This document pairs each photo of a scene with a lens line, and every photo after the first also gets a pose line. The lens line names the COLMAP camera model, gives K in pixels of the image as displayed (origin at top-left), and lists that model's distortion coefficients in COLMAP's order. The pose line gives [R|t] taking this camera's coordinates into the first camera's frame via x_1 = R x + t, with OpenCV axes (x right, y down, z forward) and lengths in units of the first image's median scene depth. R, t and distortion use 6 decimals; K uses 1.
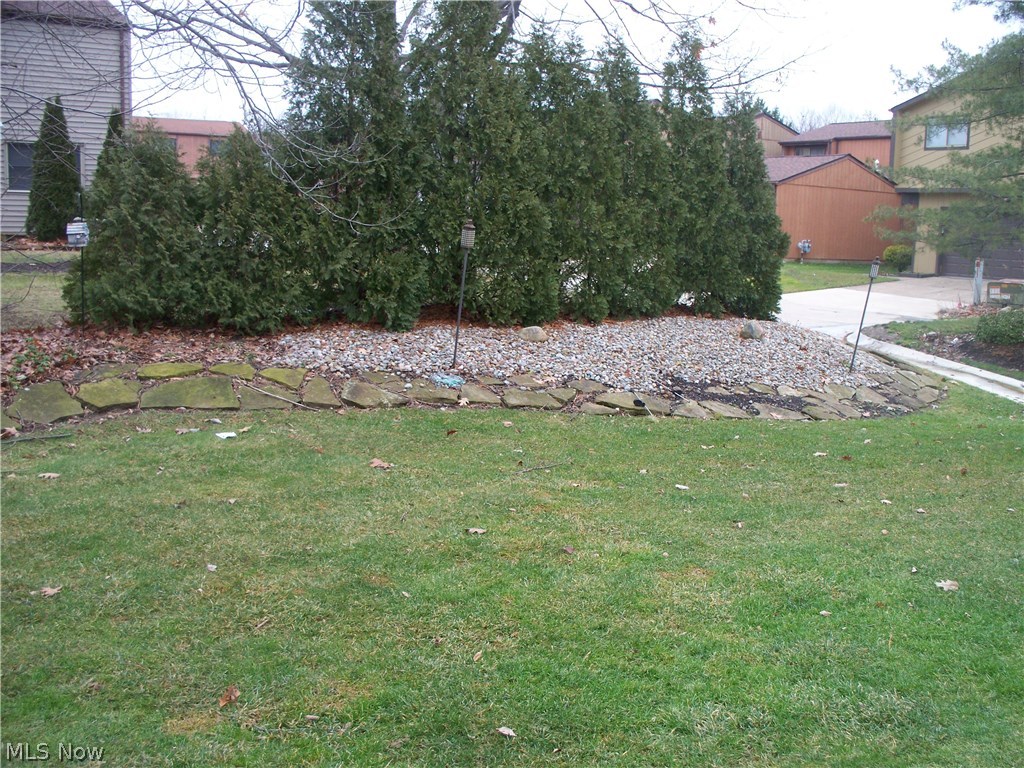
lens RADIAL K [[1071.4, 0, 513.8], [0, 1071.4, 389.0], [0, 0, 1]] dist [-0.183011, 0.194265]
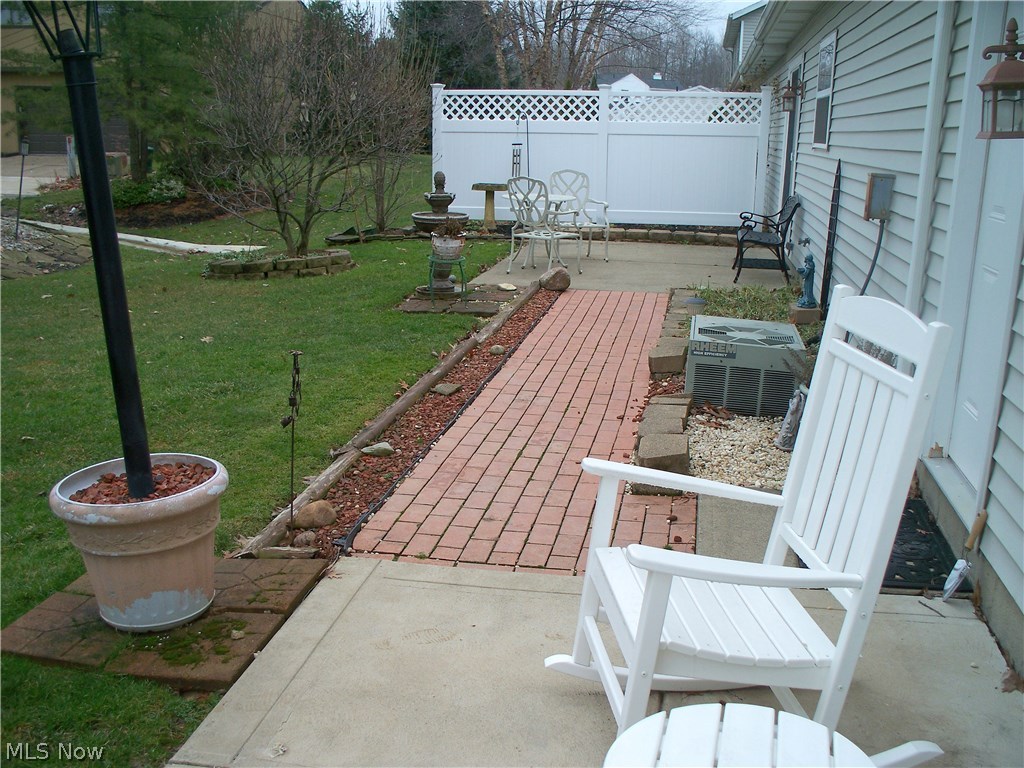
lens RADIAL K [[1071.4, 0, 513.8], [0, 1071.4, 389.0], [0, 0, 1]] dist [-0.183011, 0.194265]
pose [[0.662519, -0.198135, 0.722365, -0.087541], [0.113916, 0.979815, 0.164272, 0.010252], [-0.740332, -0.026544, 0.671717, -0.082739]]
